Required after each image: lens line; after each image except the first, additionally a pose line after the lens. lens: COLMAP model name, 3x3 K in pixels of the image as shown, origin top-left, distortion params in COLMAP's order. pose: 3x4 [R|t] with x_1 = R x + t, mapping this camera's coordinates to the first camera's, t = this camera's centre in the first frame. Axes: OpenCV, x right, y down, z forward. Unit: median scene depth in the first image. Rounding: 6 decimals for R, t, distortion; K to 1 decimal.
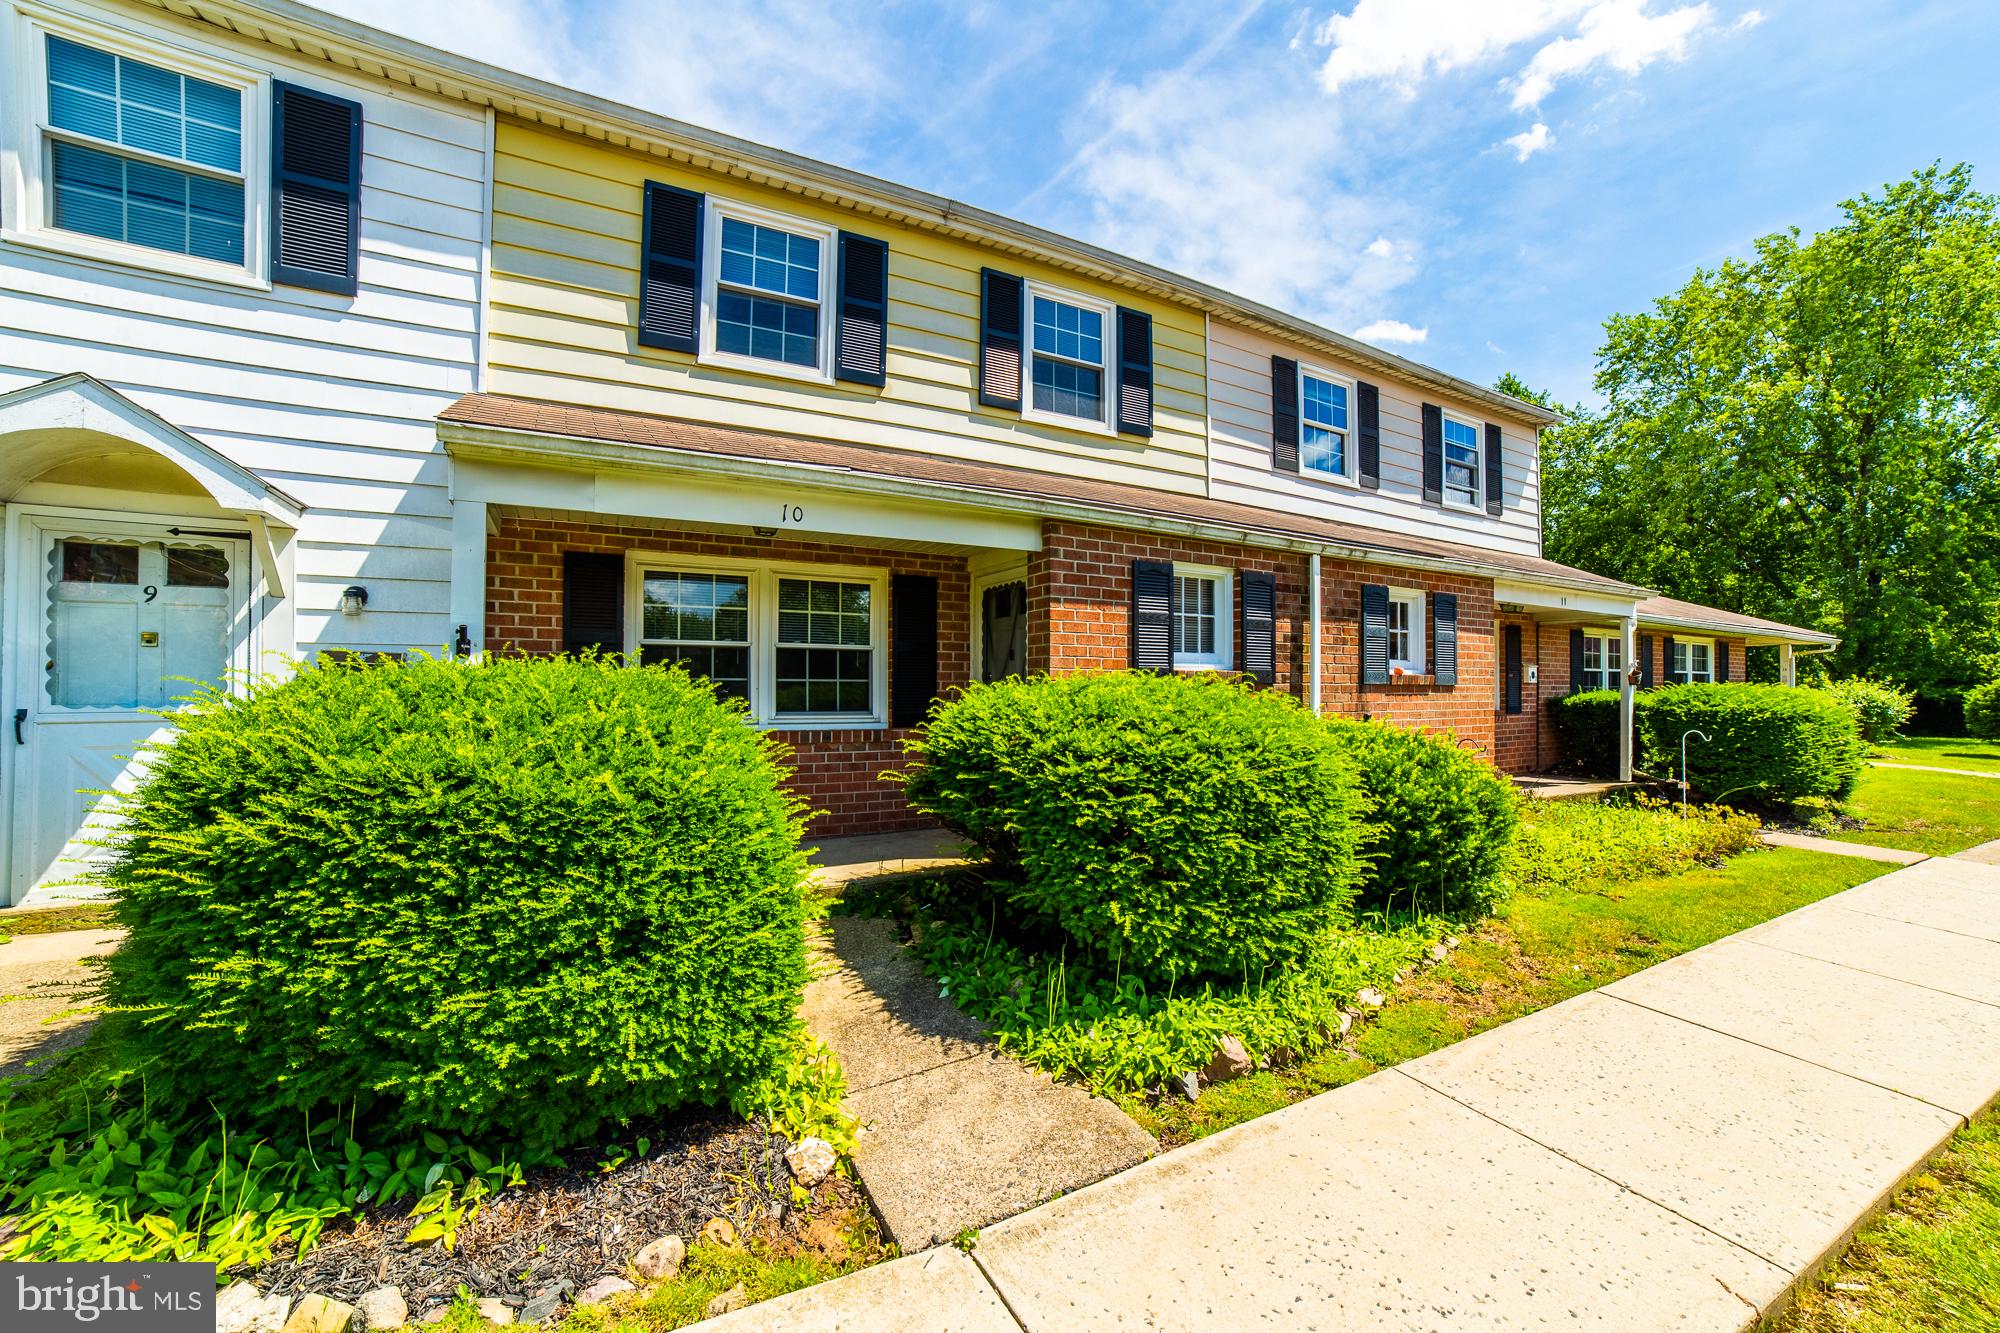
lens RADIAL K [[828.5, 0, 1000.1], [0, 828.5, 687.5], [0, 0, 1]] dist [-0.051049, 0.010113]
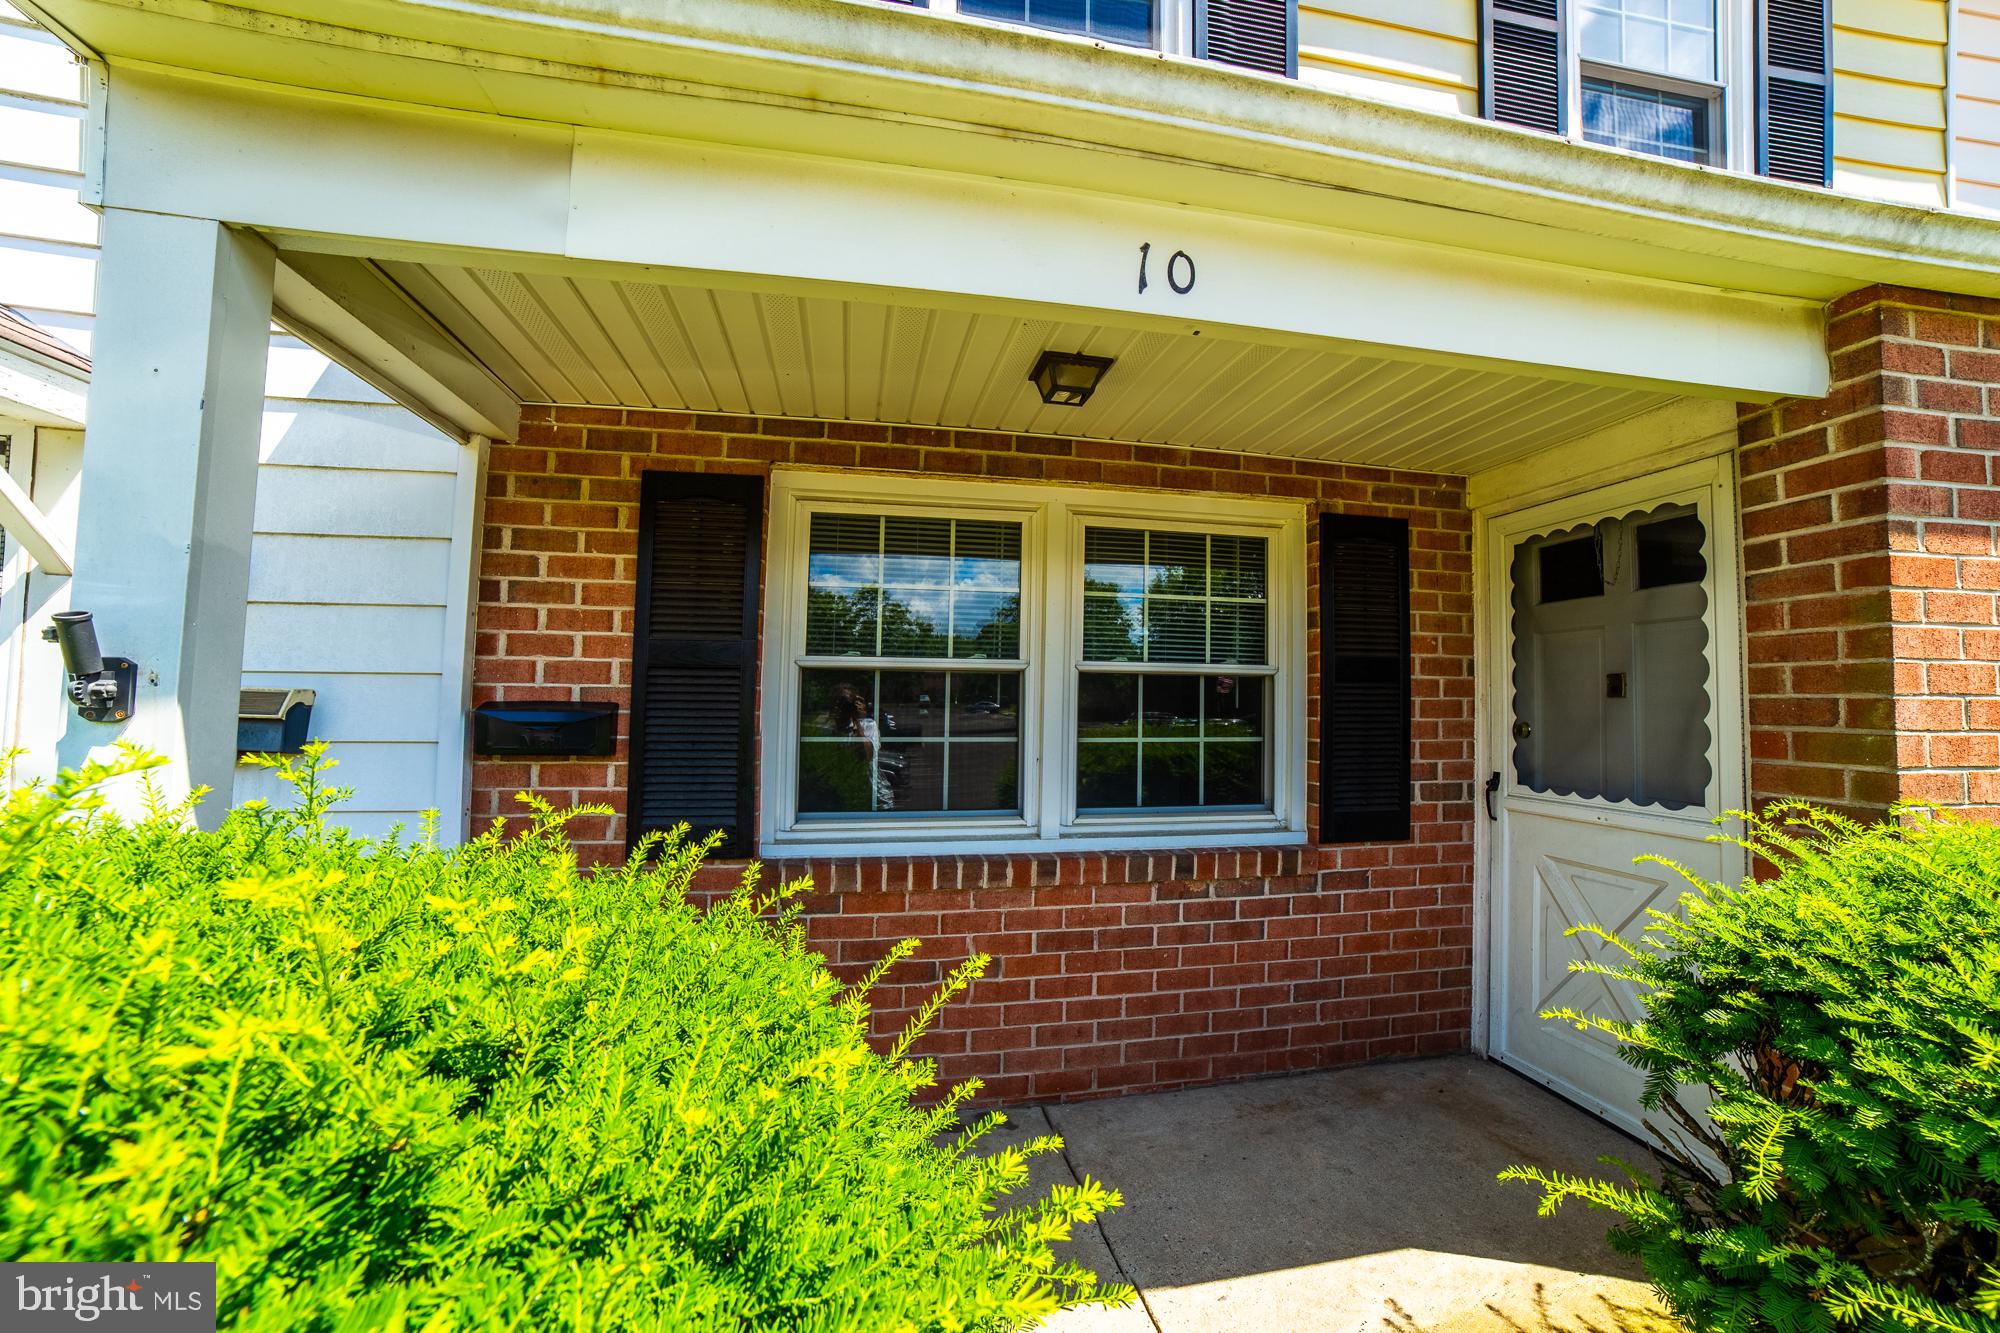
lens RADIAL K [[828.5, 0, 1000.7], [0, 828.5, 664.1], [0, 0, 1]] dist [-0.051049, 0.010113]
pose [[0.955017, -0.009851, -0.296389, -0.187479], [-0.004714, 0.998818, -0.048386, -0.032352], [0.296515, 0.047607, 0.953841, 0.577490]]
